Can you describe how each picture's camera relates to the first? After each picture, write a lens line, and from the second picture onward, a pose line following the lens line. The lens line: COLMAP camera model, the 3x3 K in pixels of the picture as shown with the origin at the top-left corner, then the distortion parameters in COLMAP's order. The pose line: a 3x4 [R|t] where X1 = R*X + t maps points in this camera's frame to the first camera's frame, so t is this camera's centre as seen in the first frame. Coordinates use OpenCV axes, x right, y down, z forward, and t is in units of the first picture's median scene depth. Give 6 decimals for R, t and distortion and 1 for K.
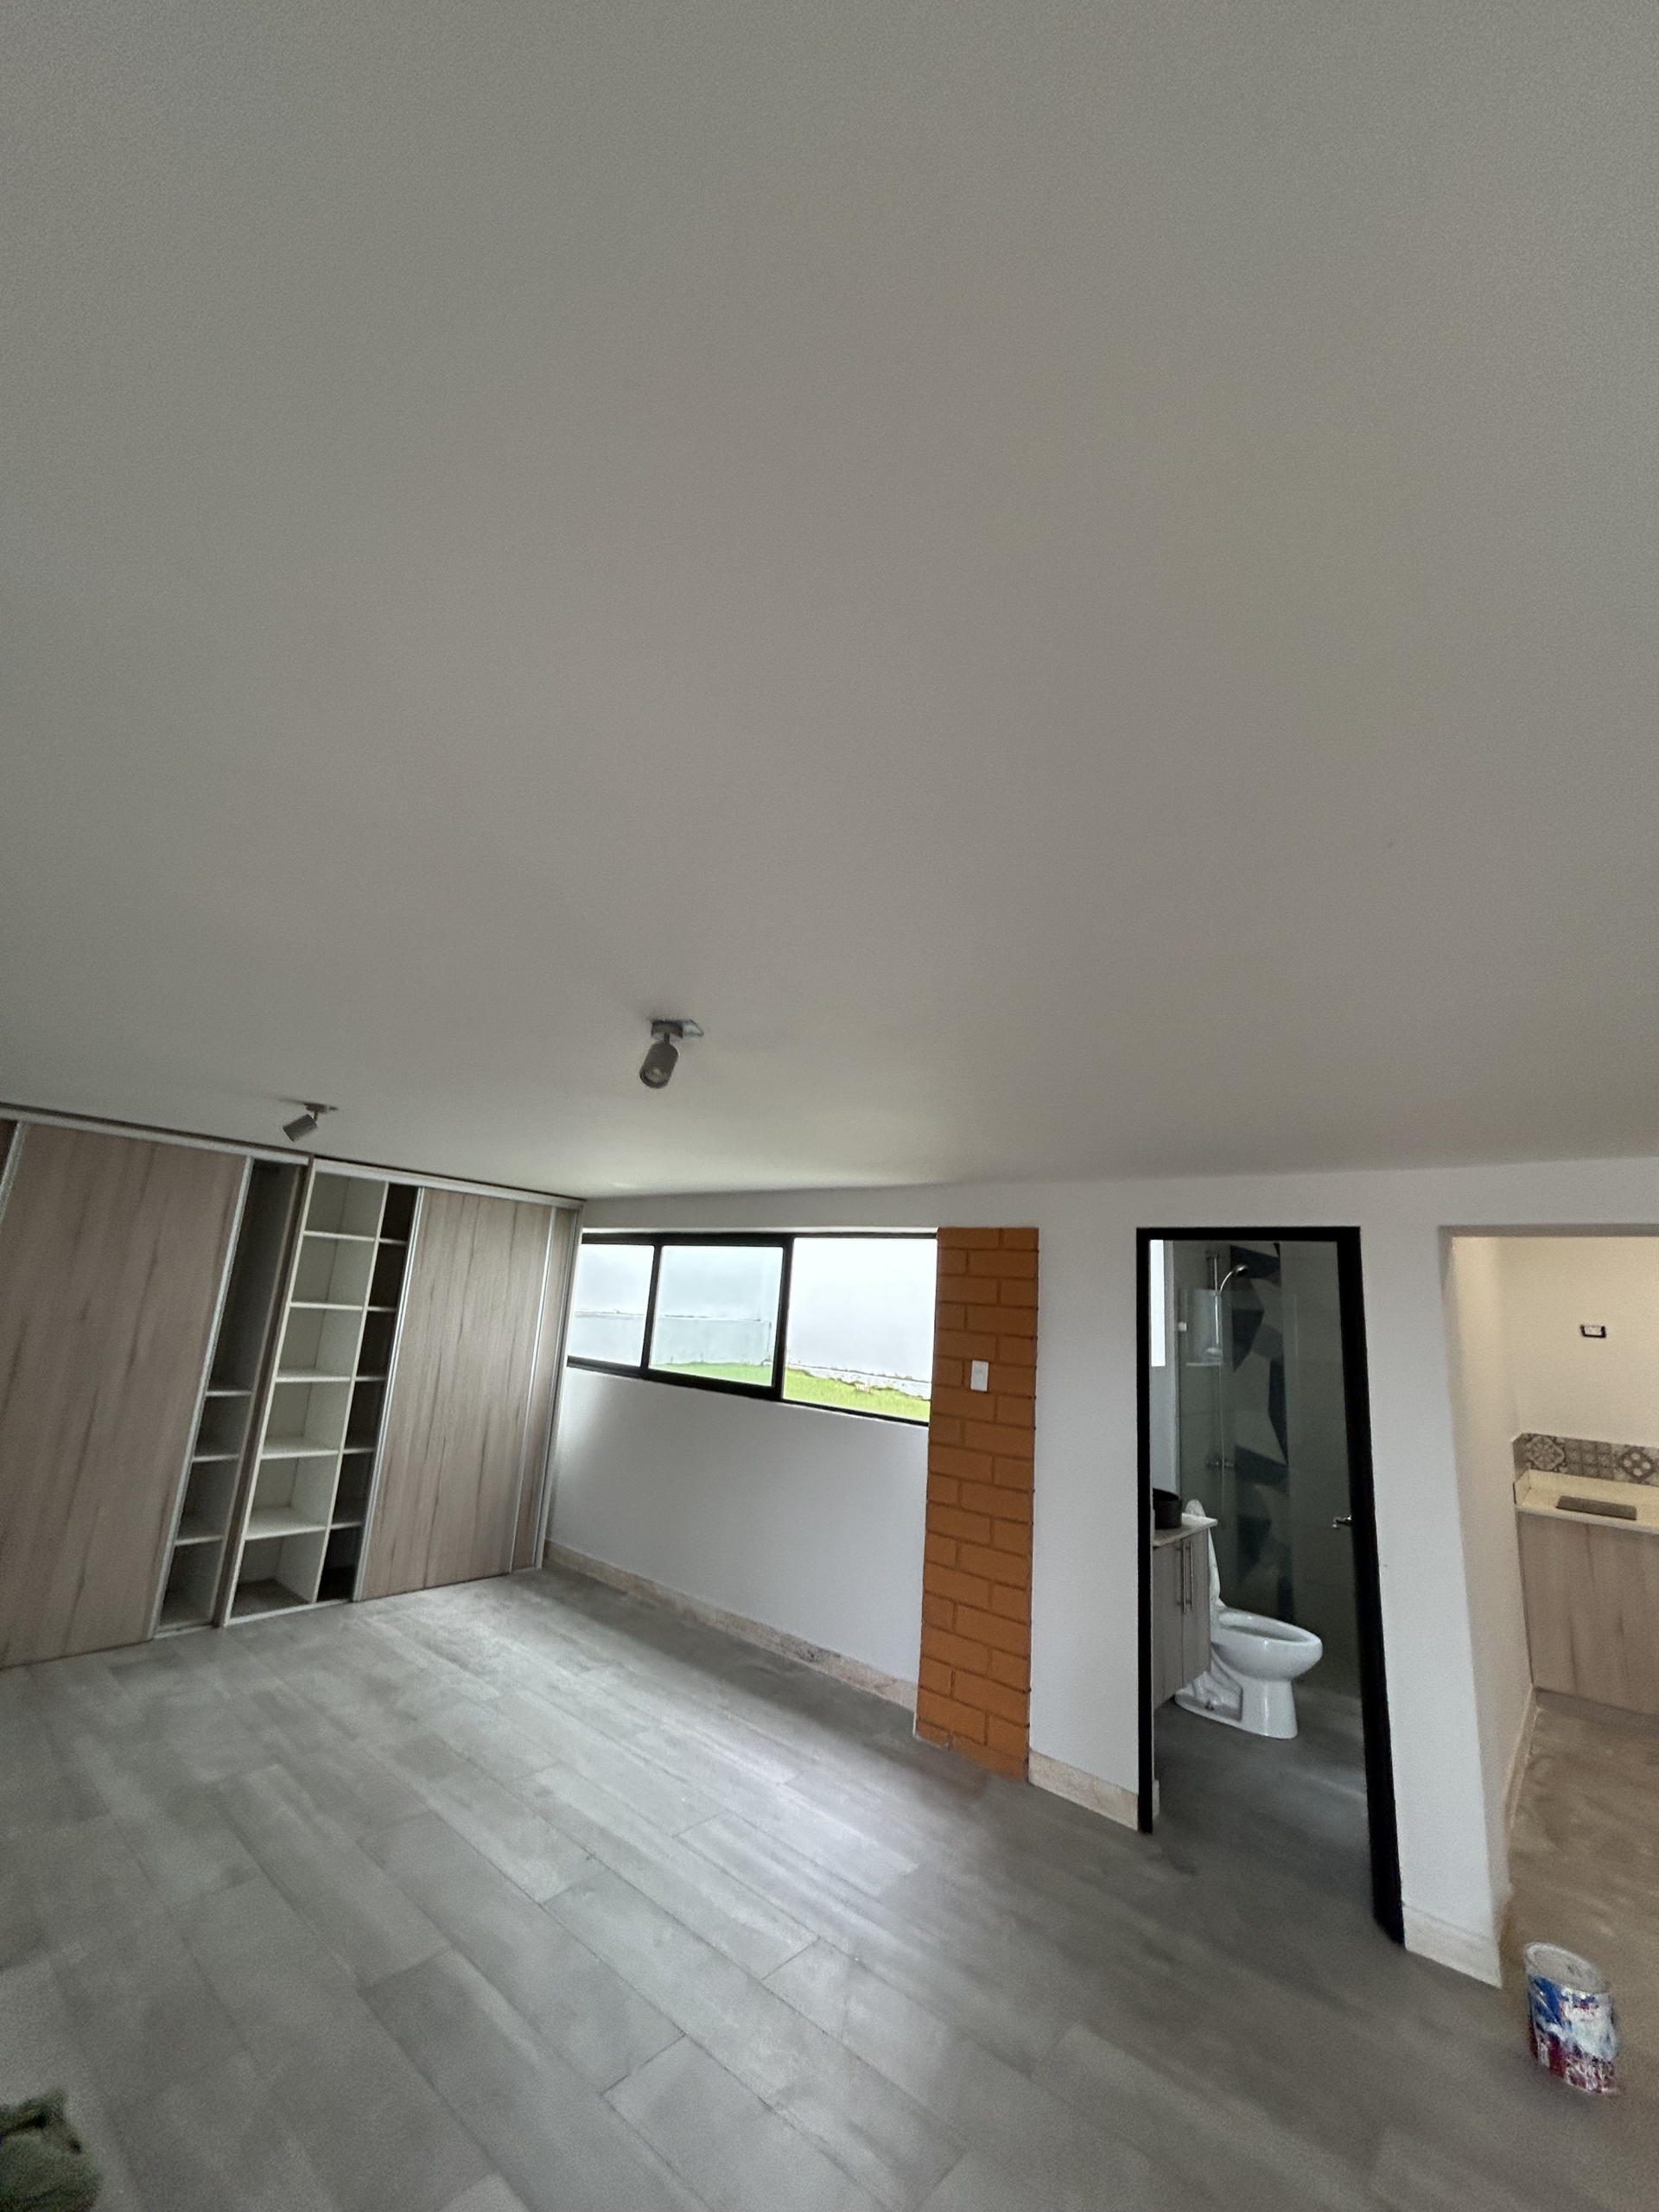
lens RADIAL K [[896.0, 0, 831.8], [0, 896.0, 1113.8], [0, 0, 1]] dist [0.000760, 0.000813]
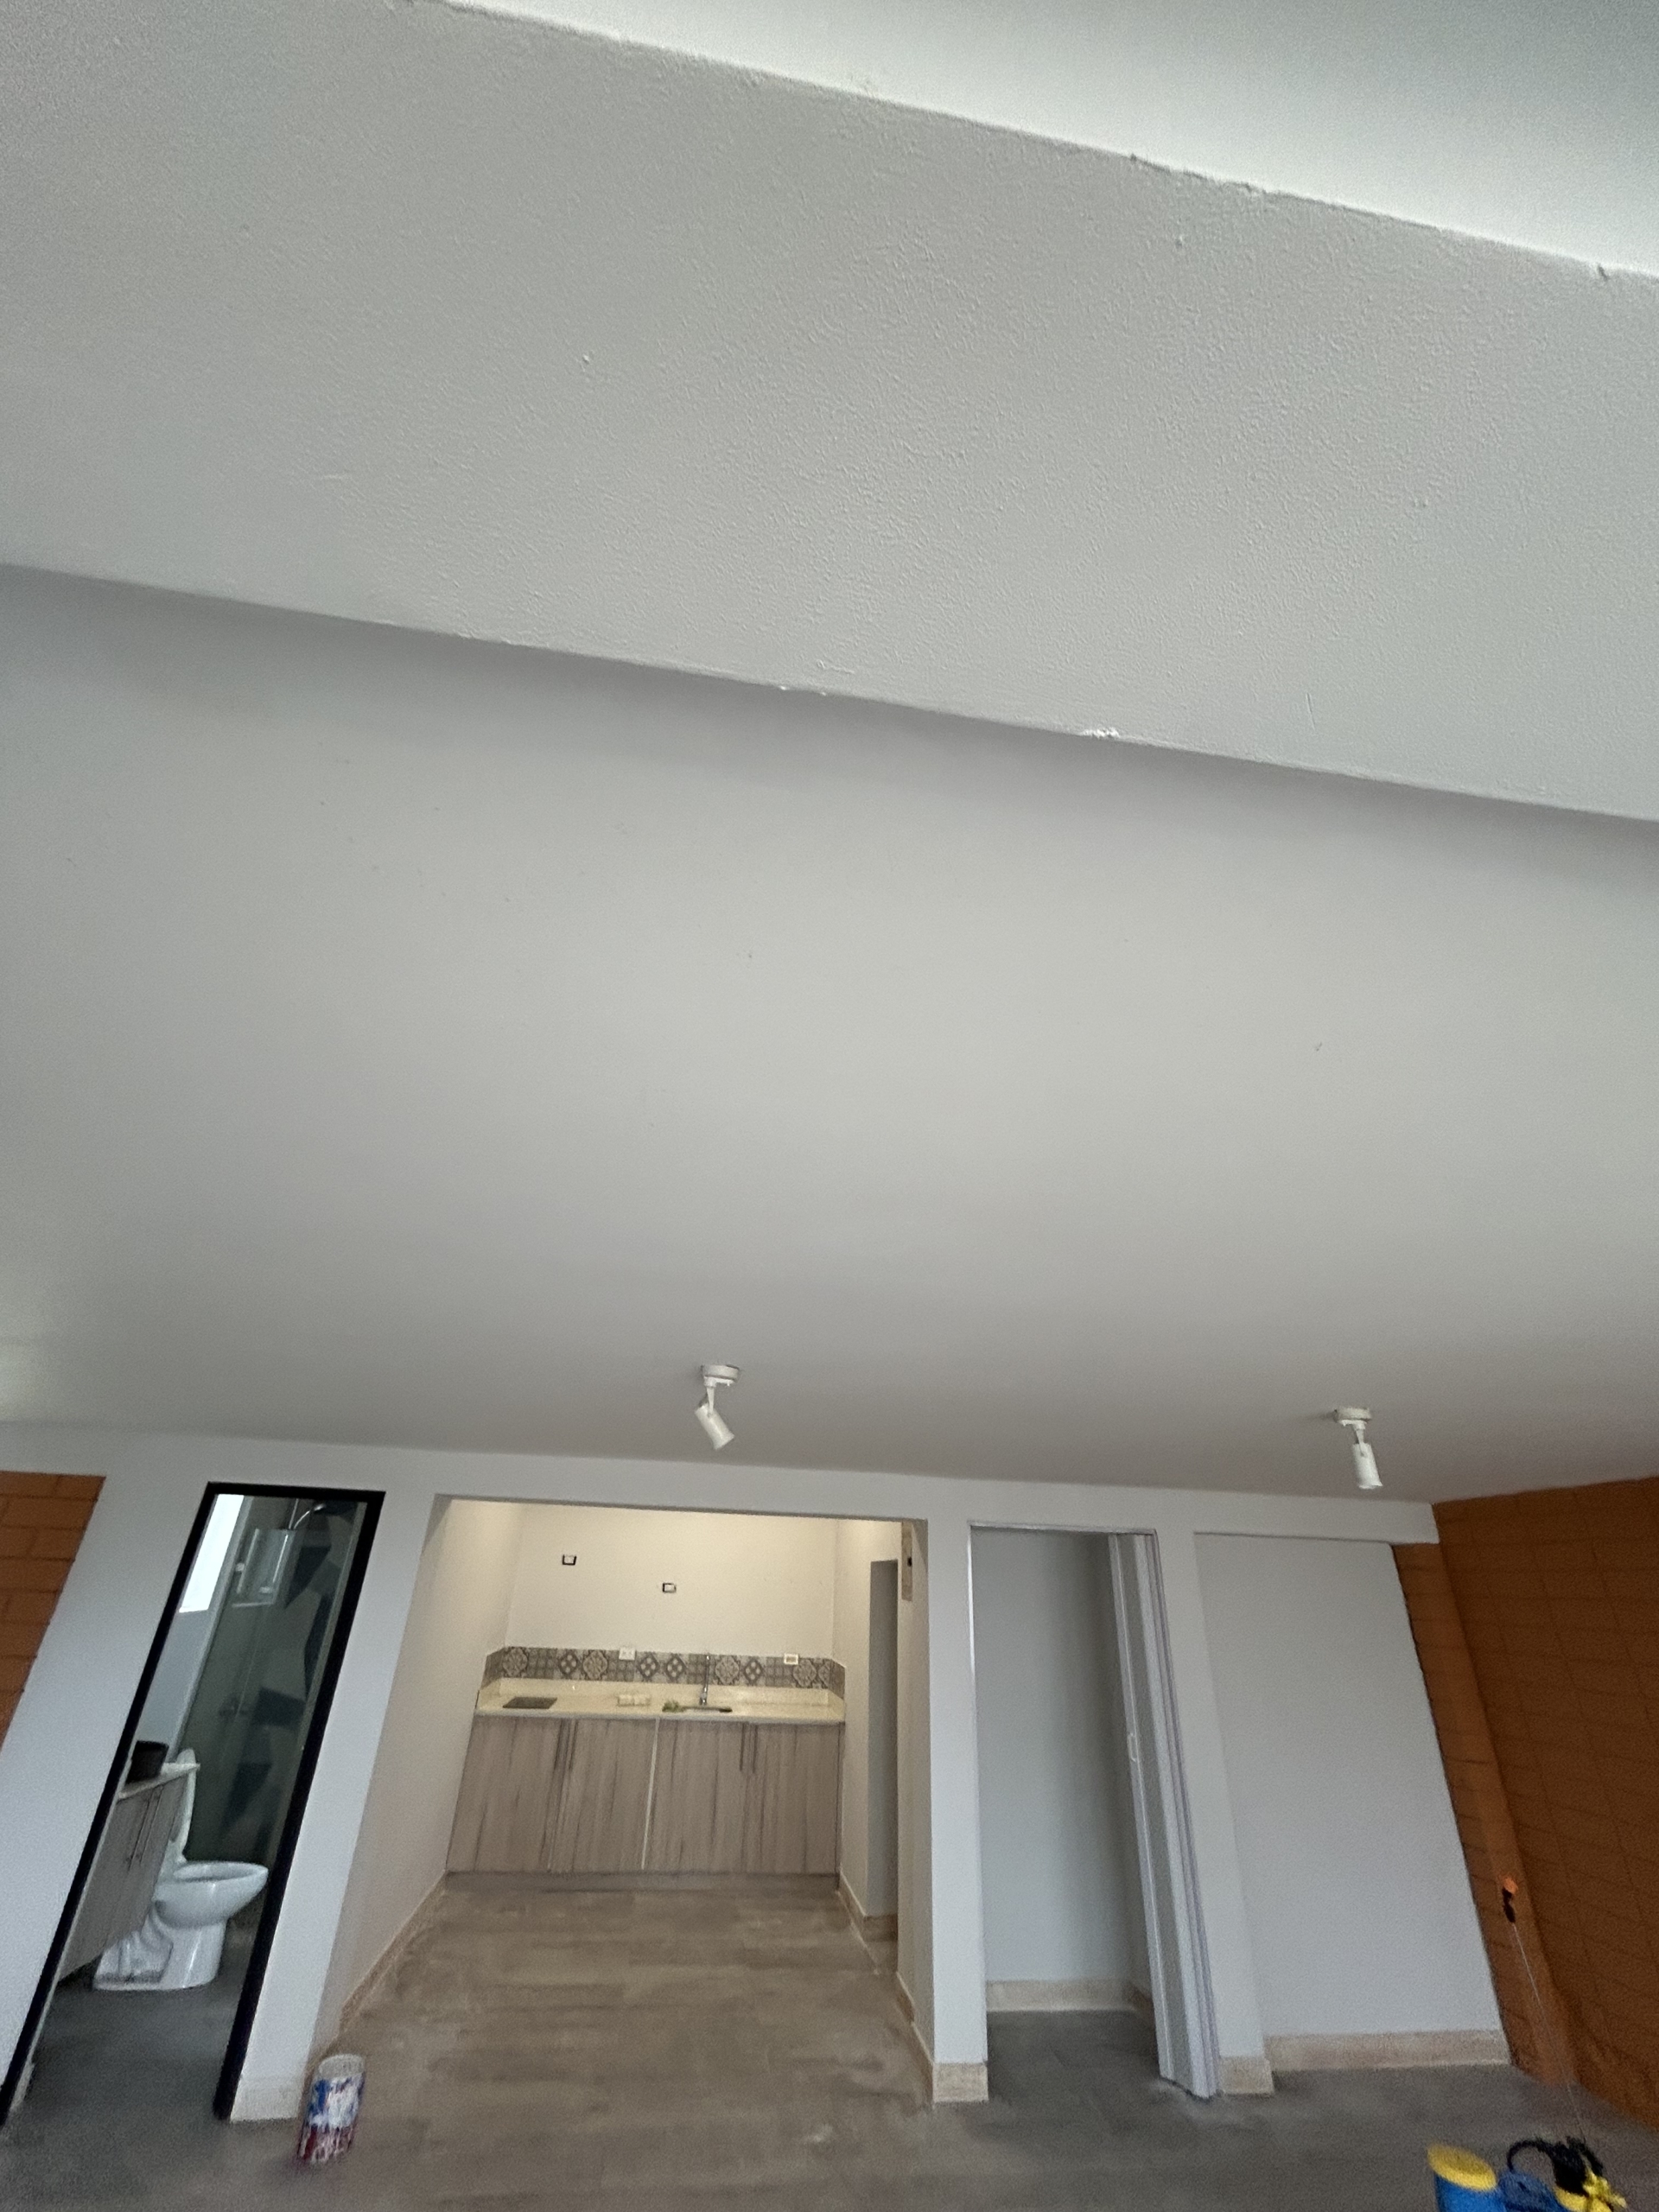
lens RADIAL K [[894.1, 0, 829.1], [0, 894.1, 1113.6], [0, 0, 1]] dist [0.011955, -0.004209]
pose [[0.656134, 0.310553, 0.687783, -0.064655], [-0.156200, 0.947551, -0.278834, -0.103552], [-0.738302, 0.075521, 0.670229, -0.332736]]
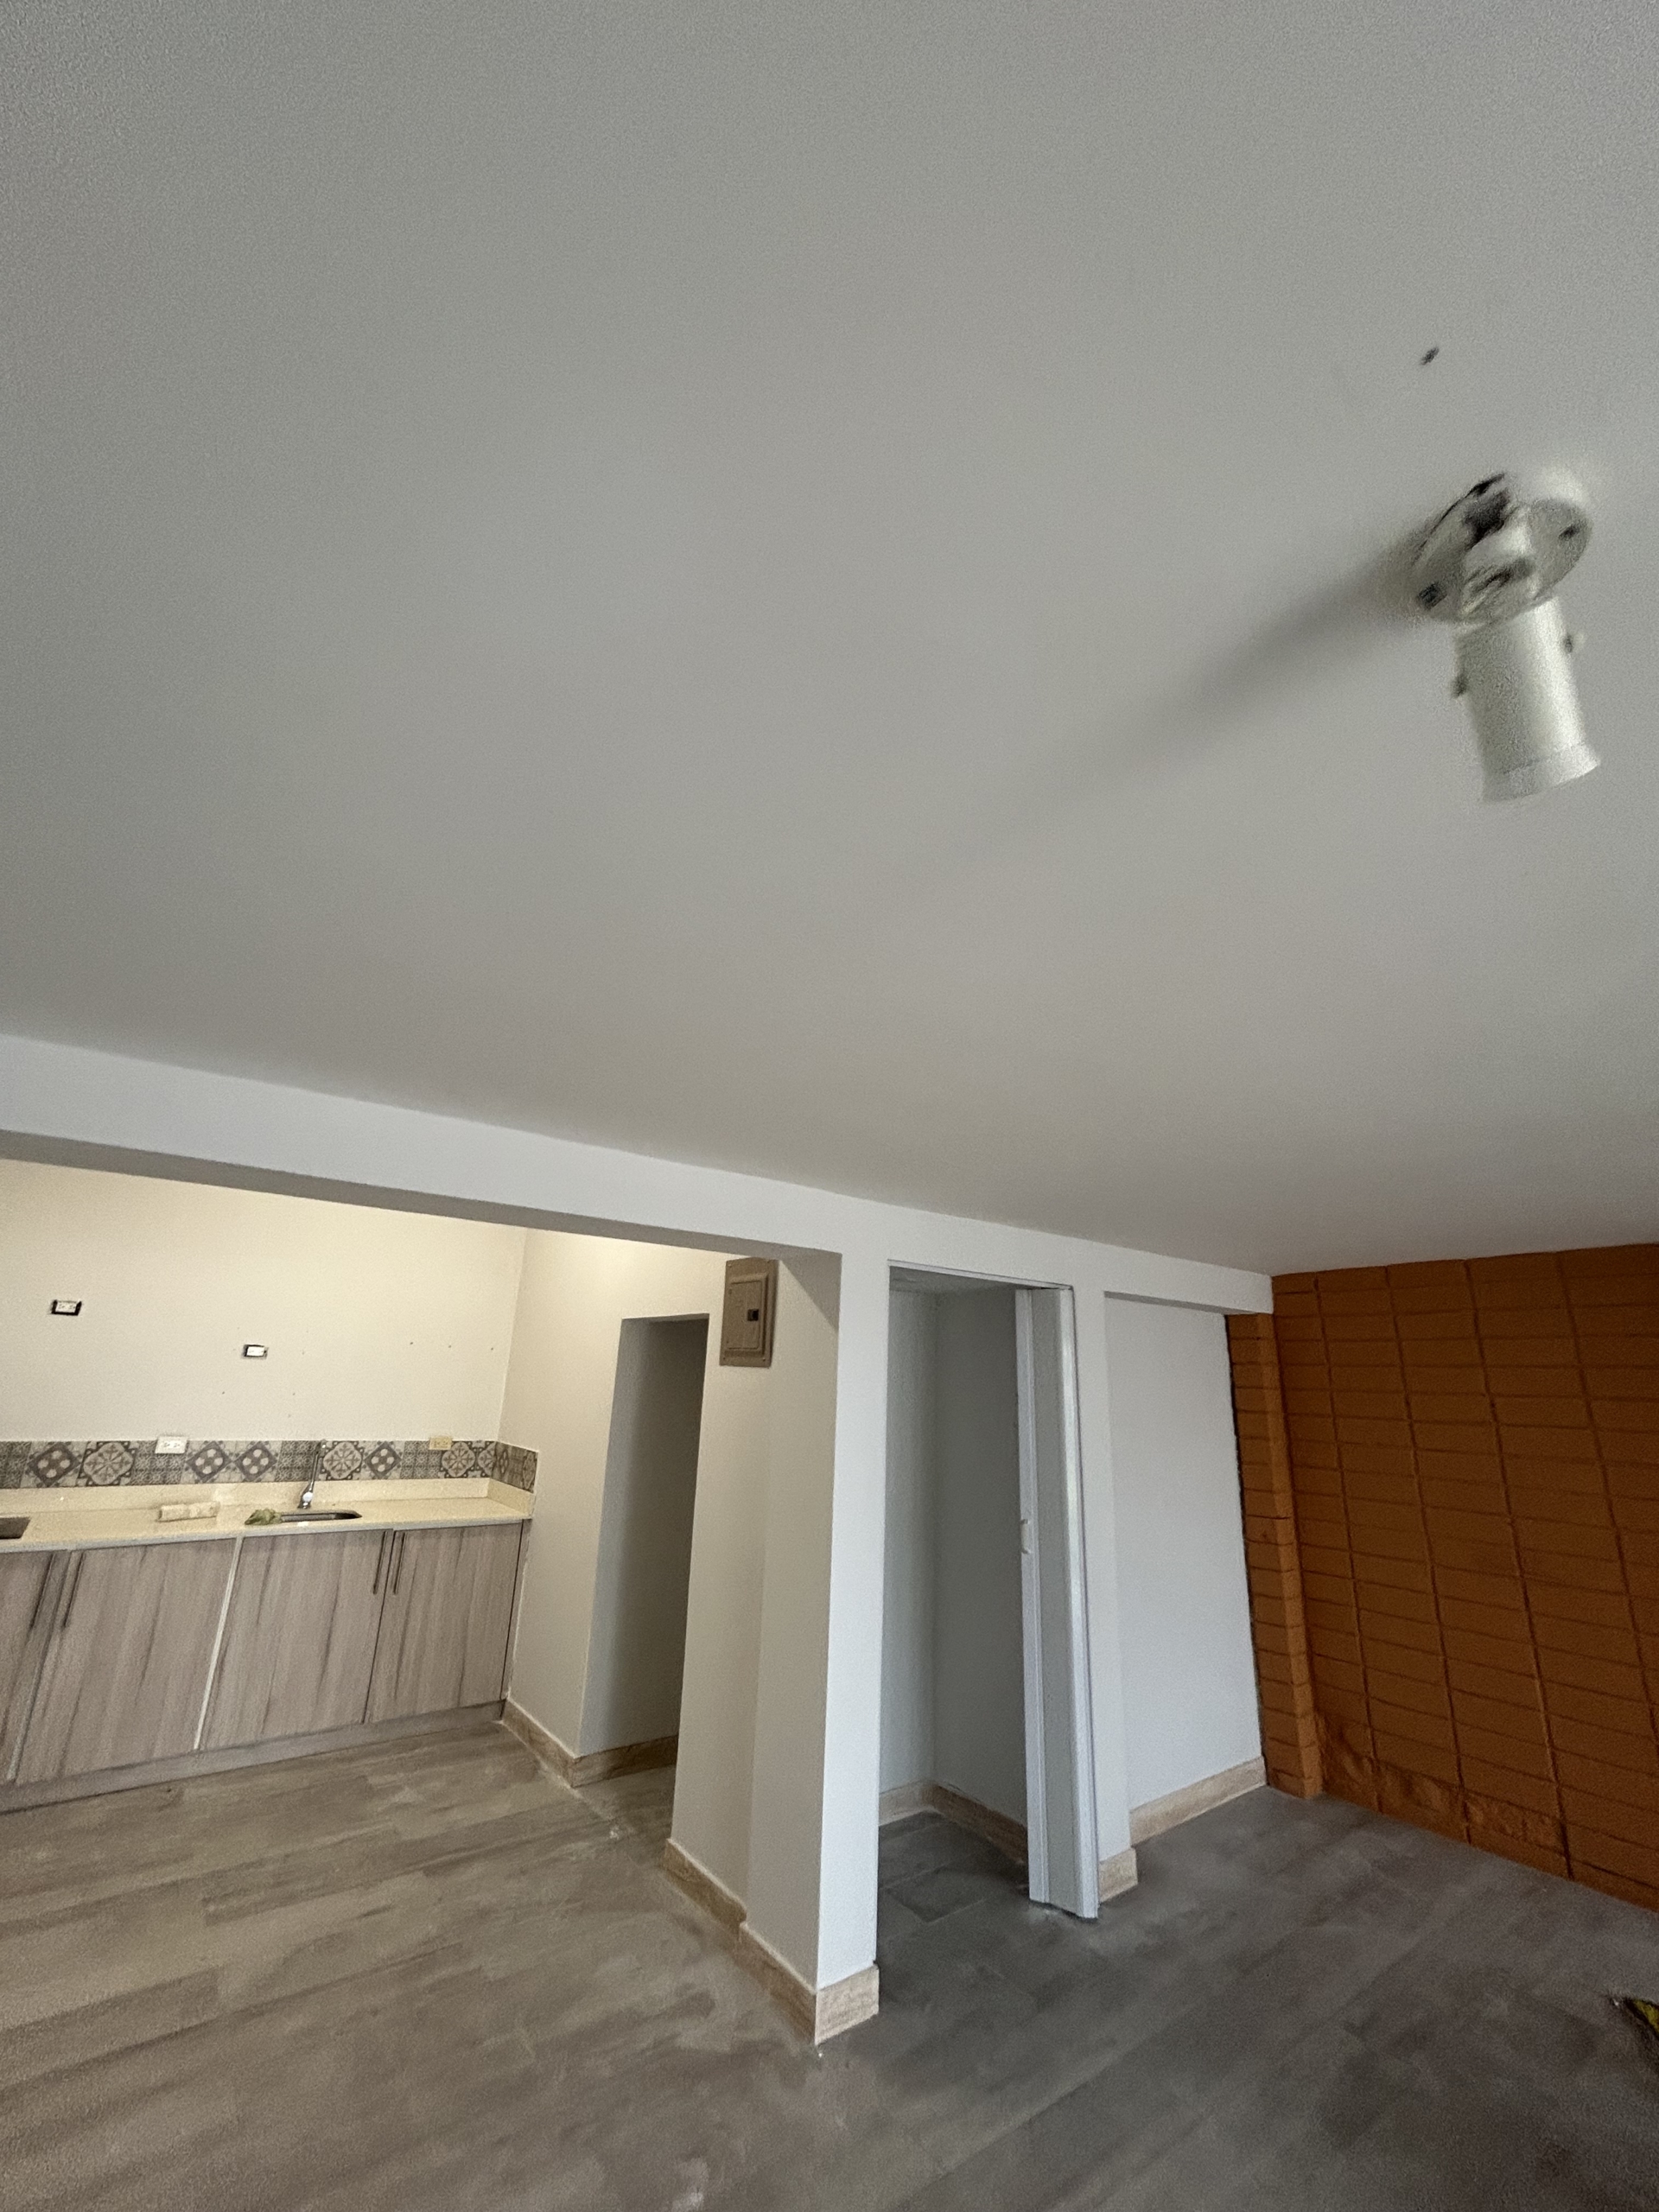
lens RADIAL K [[893.4, 0, 832.8], [0, 893.4, 1109.0], [0, 0, 1]] dist [0.001188, -0.000081]
pose [[0.204804, 0.225771, 0.952409, 0.192568], [-0.236954, 0.955528, -0.175556, 0.051517], [-0.949689, -0.189722, 0.249193, 0.178351]]
